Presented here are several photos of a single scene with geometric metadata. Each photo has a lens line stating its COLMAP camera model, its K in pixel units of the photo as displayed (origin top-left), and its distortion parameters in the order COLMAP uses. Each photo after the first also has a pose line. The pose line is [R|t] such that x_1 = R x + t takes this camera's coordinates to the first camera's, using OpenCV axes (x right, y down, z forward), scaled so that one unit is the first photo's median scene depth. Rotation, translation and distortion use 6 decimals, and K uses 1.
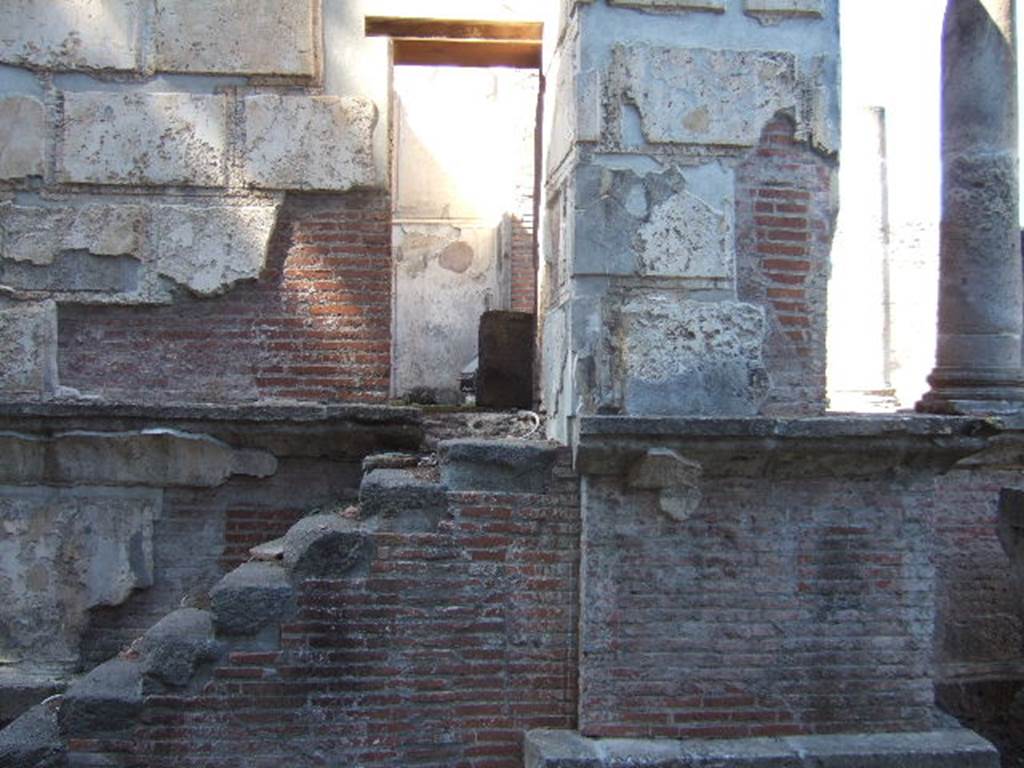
lens RADIAL K [[1081.7, 0, 510.1], [0, 1081.7, 377.7], [0, 0, 1]] dist [-0.066287, 0.000000]
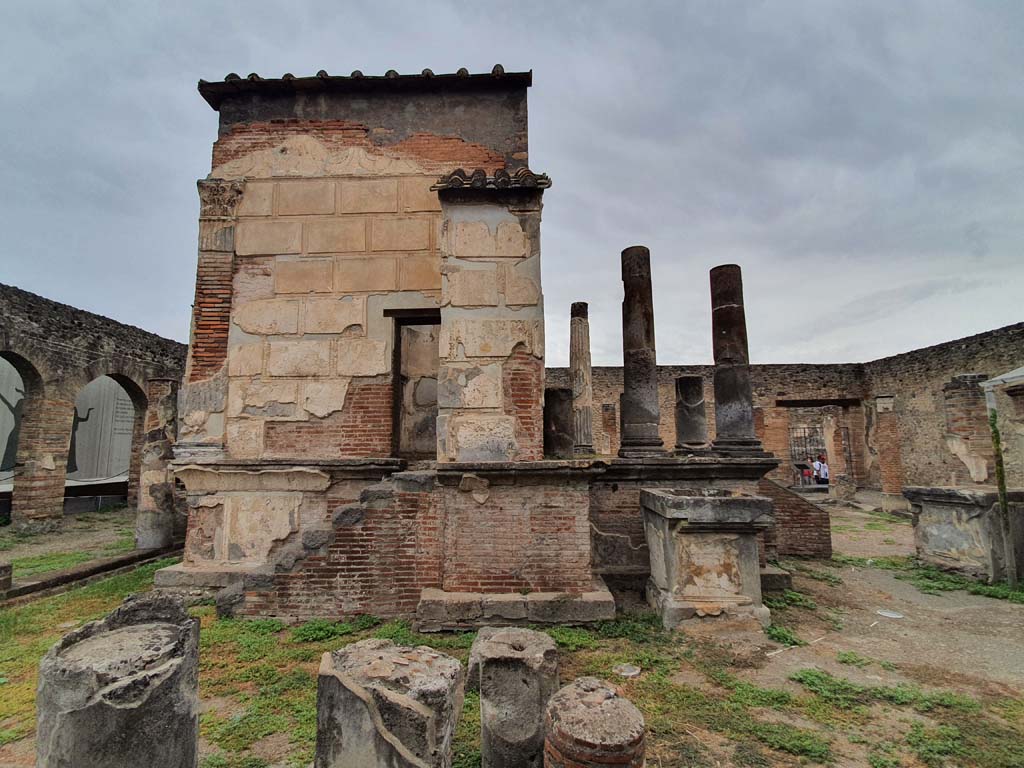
lens RADIAL K [[488.1, 0, 499.2], [0, 488.1, 383.5], [0, 0, 1]] dist [0.005799, 0.000579]
pose [[0.993815, -0.032494, -0.106186, 0.327177], [0.020095, 0.993067, -0.115823, -0.012431], [0.109213, 0.112973, 0.987578, -0.164888]]
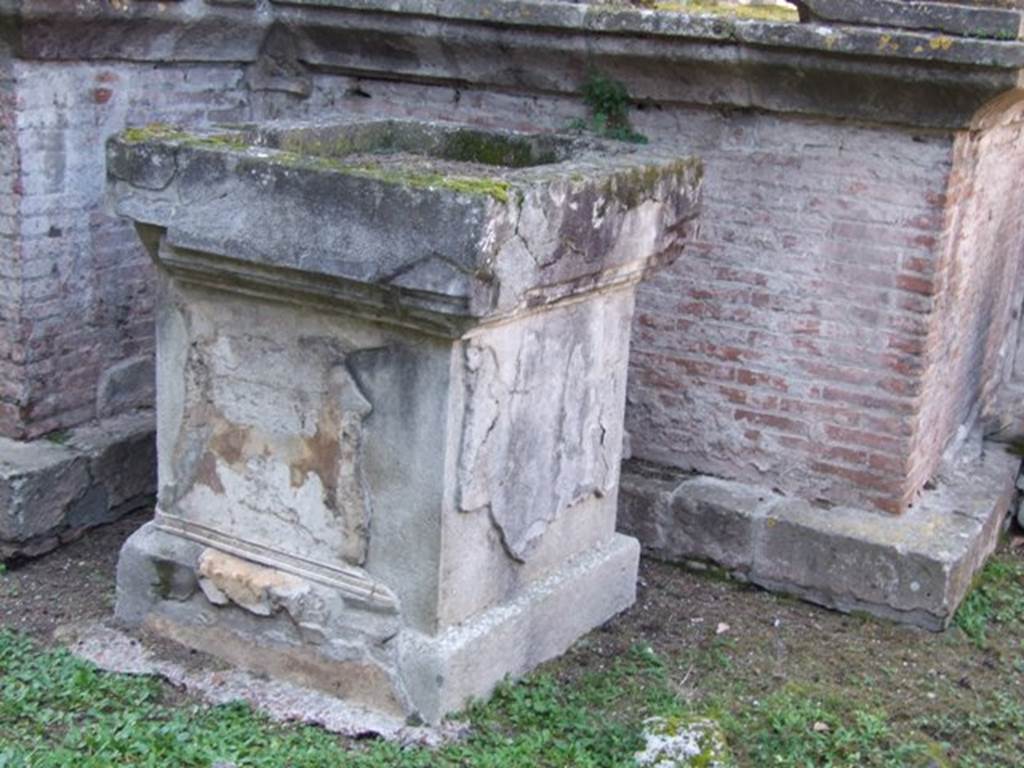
lens RADIAL K [[1461.8, 0, 537.3], [0, 1461.8, 356.4], [0, 0, 1]] dist [-0.028648, 0.000000]
pose [[0.843072, 0.180776, -0.506507, 1.143828], [-0.052000, 0.964801, 0.257790, 0.024254], [0.535280, -0.190997, 0.822797, 0.427557]]
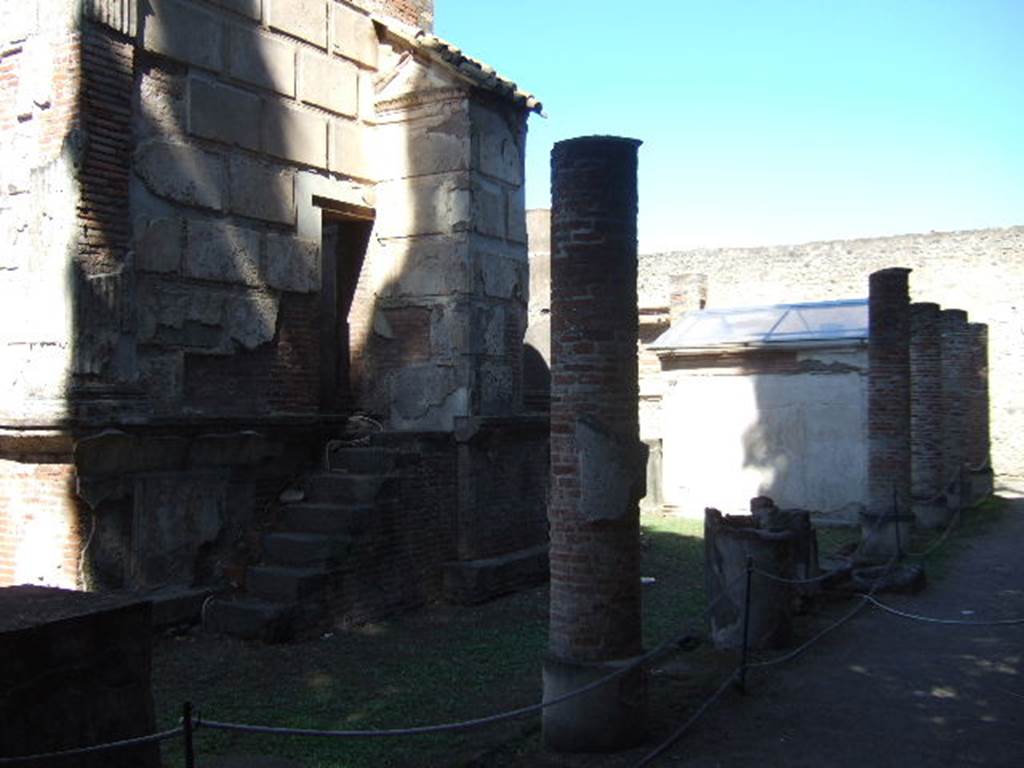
lens RADIAL K [[1081.7, 0, 482.9], [0, 1081.7, 381.7], [0, 0, 1]] dist [-0.066287, 0.000000]
pose [[0.599402, 0.004226, 0.800437, -1.668297], [-0.007596, 0.999971, 0.000408, -0.037725], [-0.800412, -0.006325, 0.599417, -0.352044]]
